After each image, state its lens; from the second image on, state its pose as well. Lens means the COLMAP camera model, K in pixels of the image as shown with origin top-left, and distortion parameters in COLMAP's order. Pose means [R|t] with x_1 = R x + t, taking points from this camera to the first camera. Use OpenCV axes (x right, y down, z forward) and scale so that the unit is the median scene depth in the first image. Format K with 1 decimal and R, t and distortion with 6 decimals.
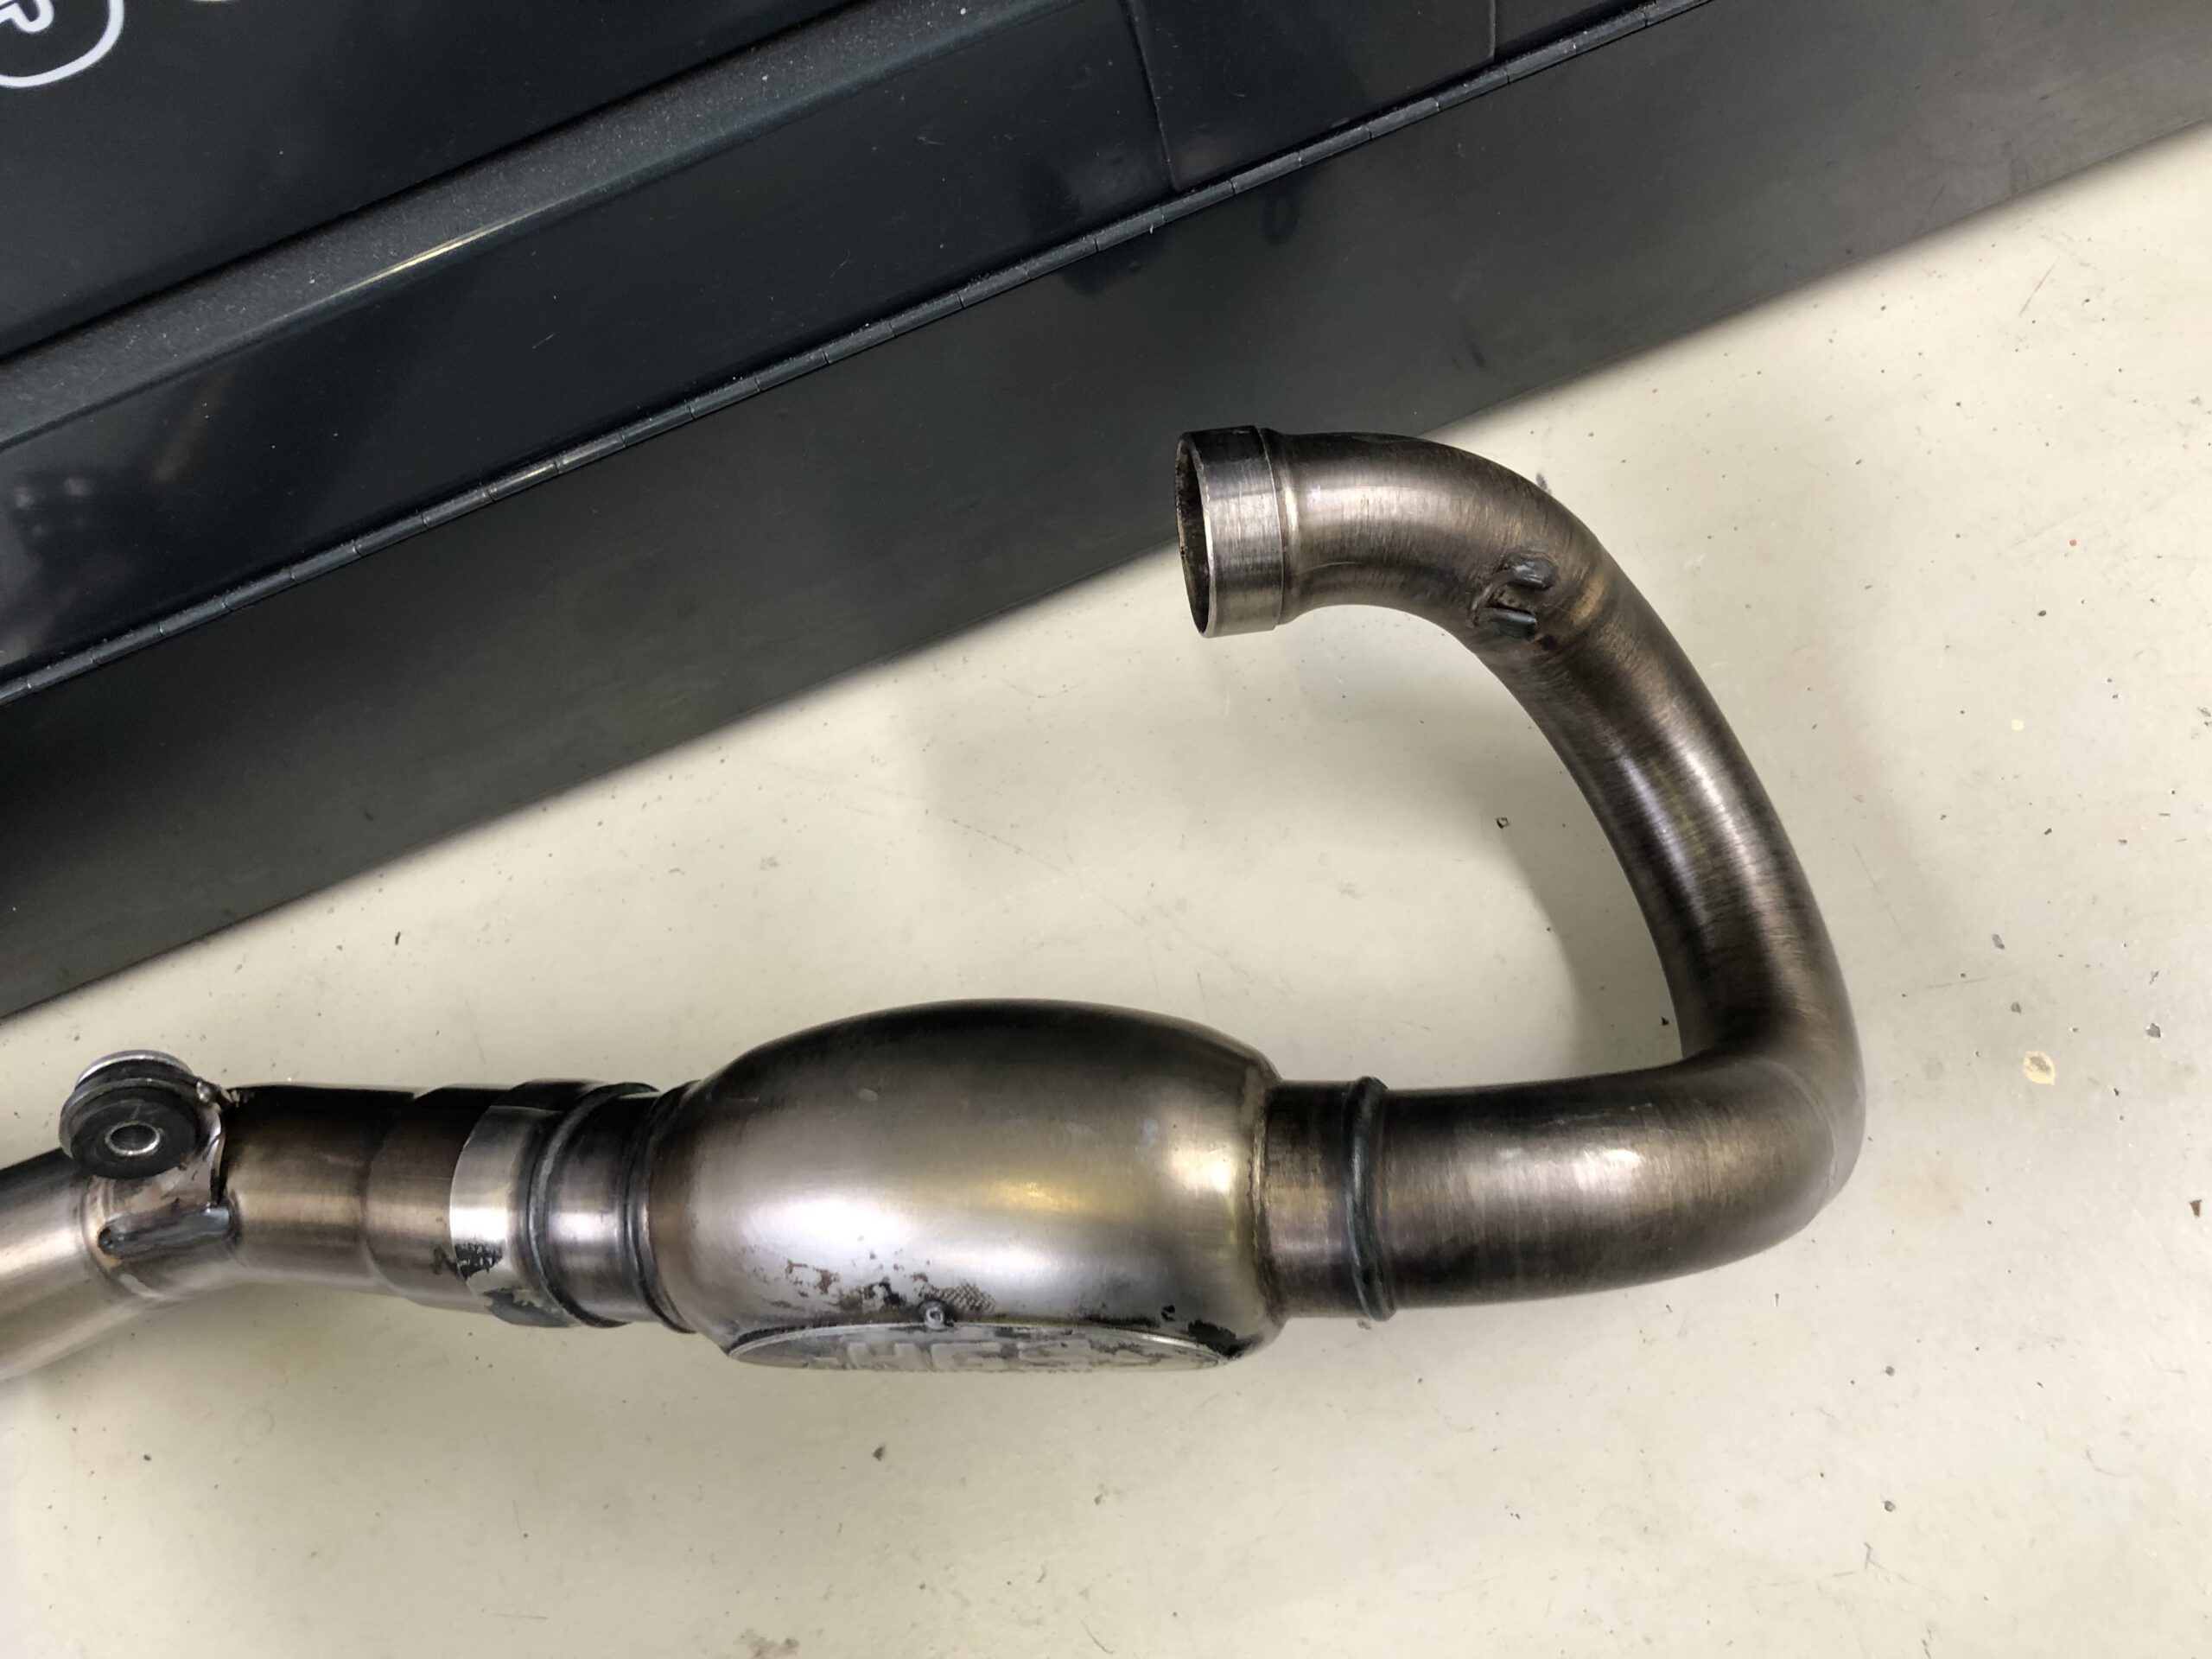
lens RADIAL K [[2014.9, 0, 1106.0], [0, 2014.9, 829.5], [0, 0, 1]] dist [-0.031156, 0.012900]
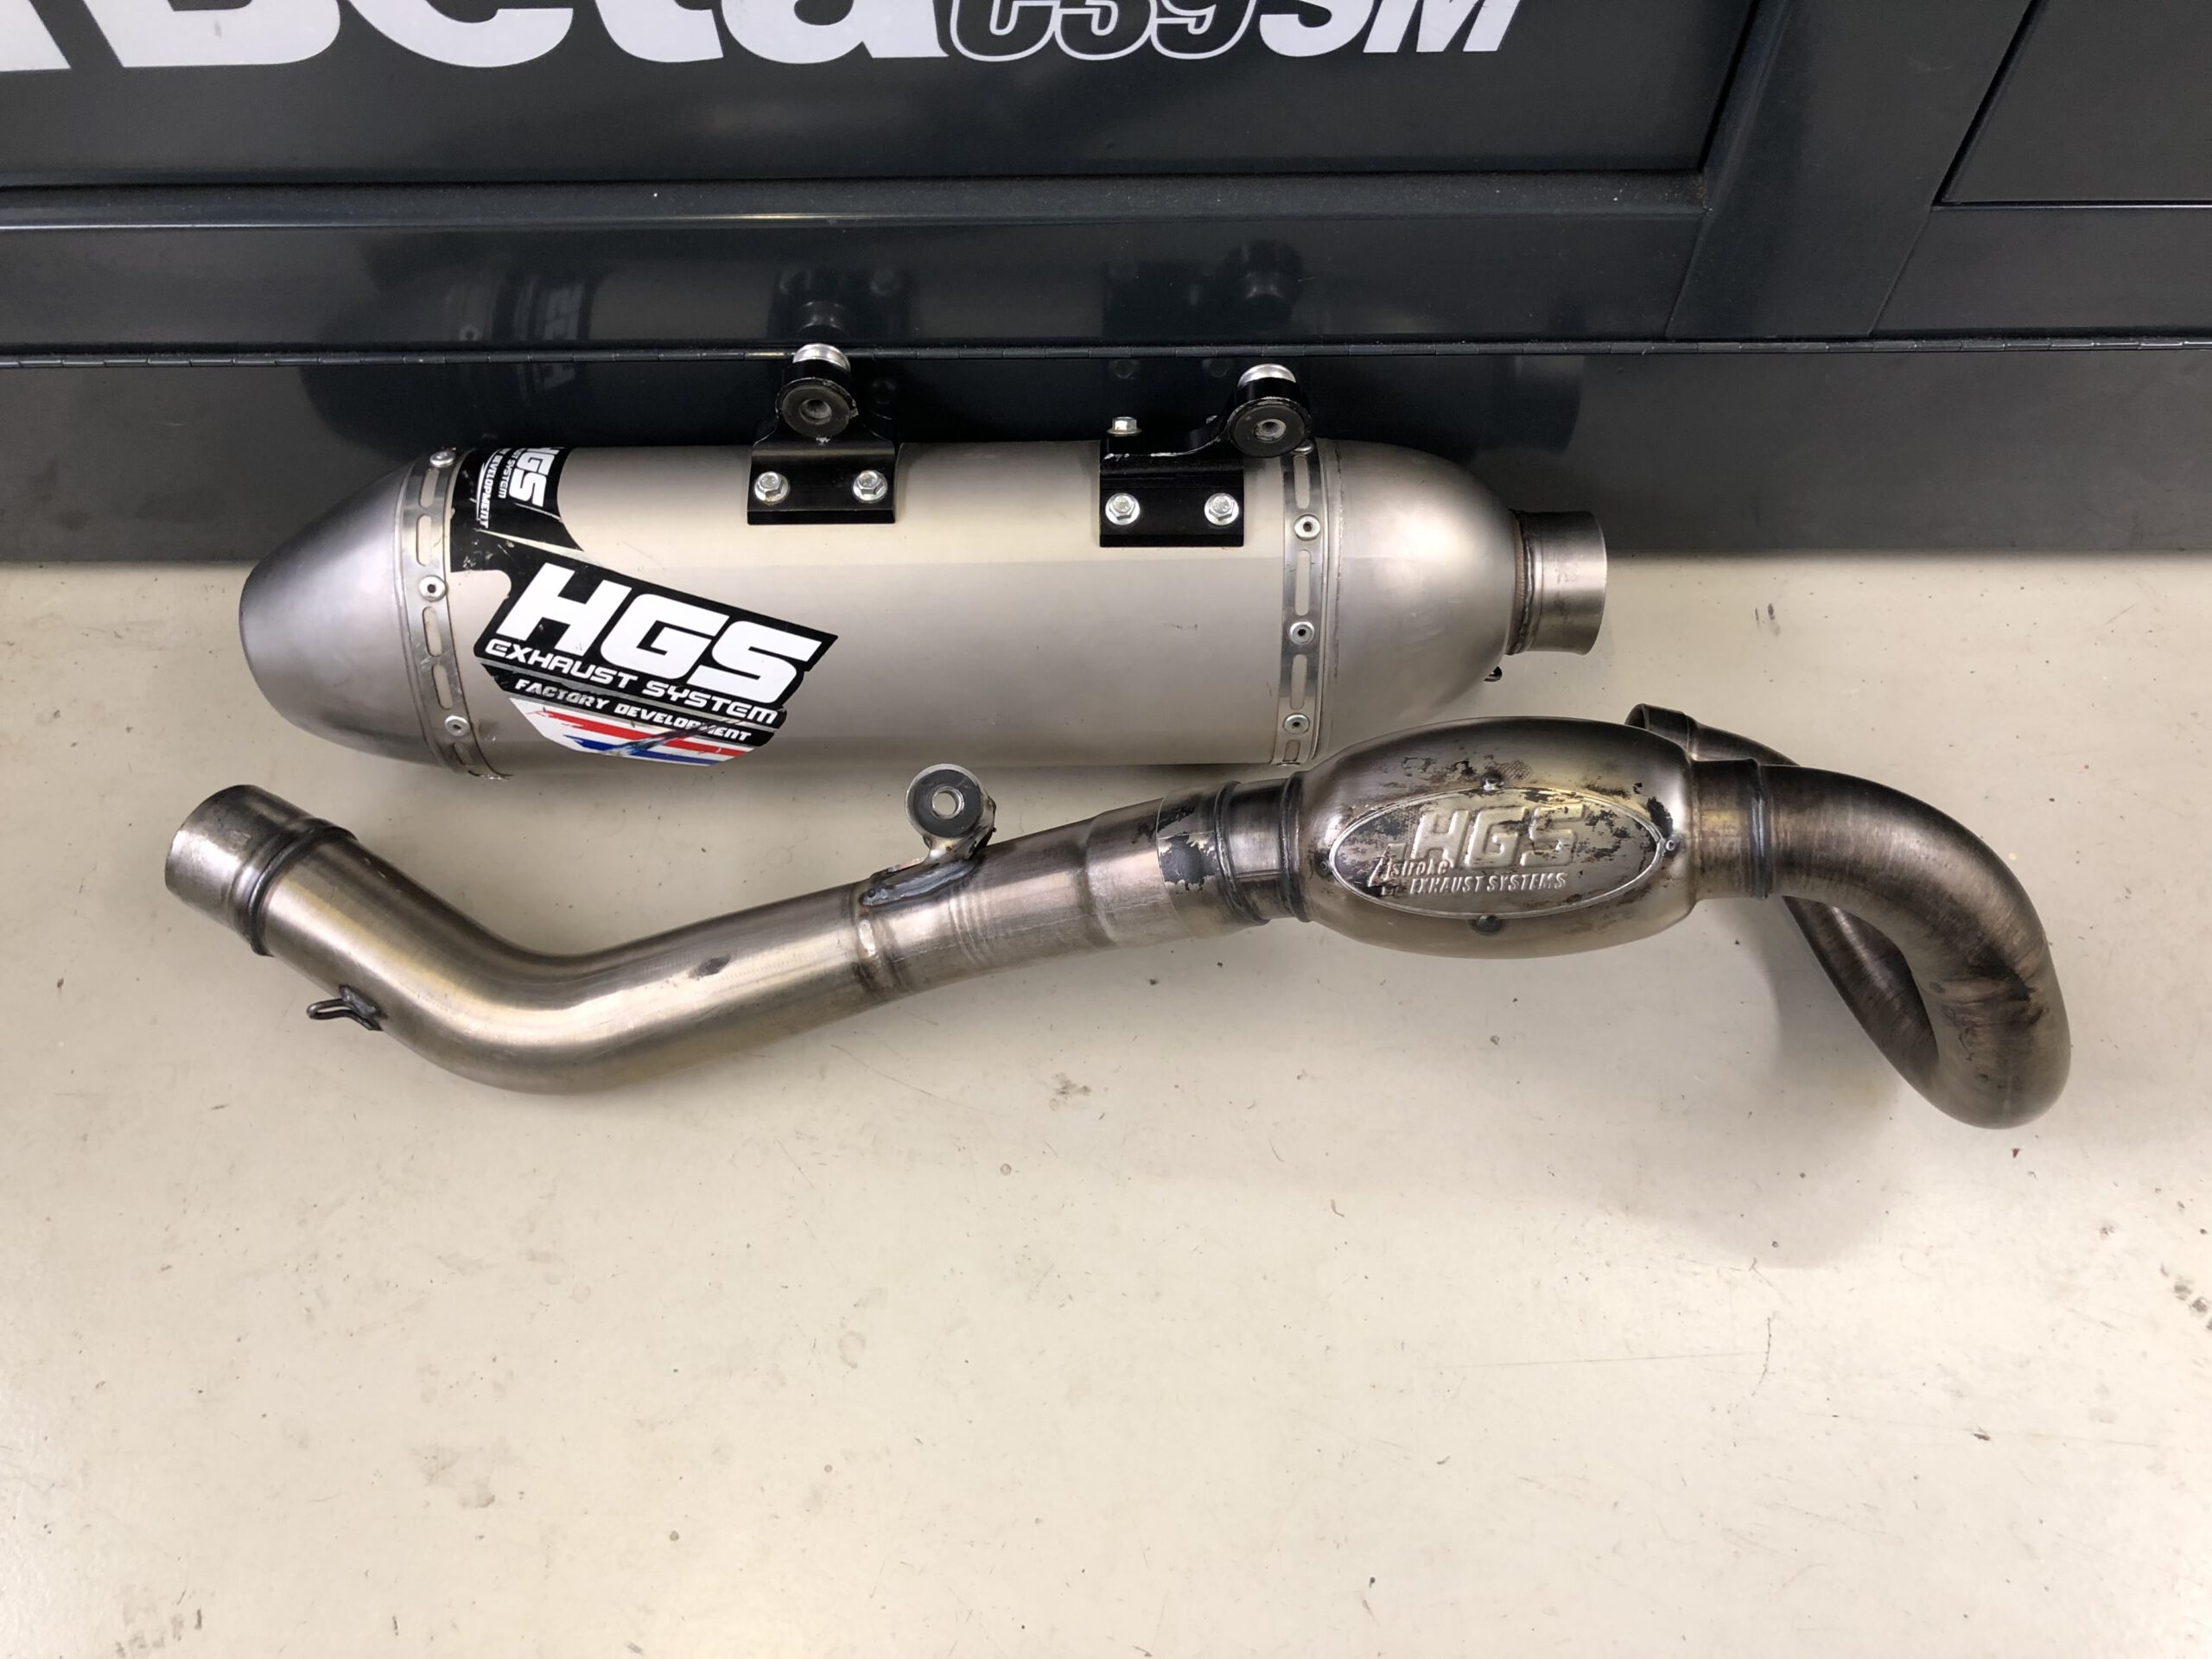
lens RADIAL K [[2012.4, 0, 995.5], [0, 2012.4, 829.1], [0, 0, 1]] dist [-0.044722, 0.004076]
pose [[0.926057, 0.376499, -0.025841, -0.263690], [-0.377046, 0.925954, -0.021116, 0.281219], [0.015978, 0.029298, 0.999443, -0.601443]]
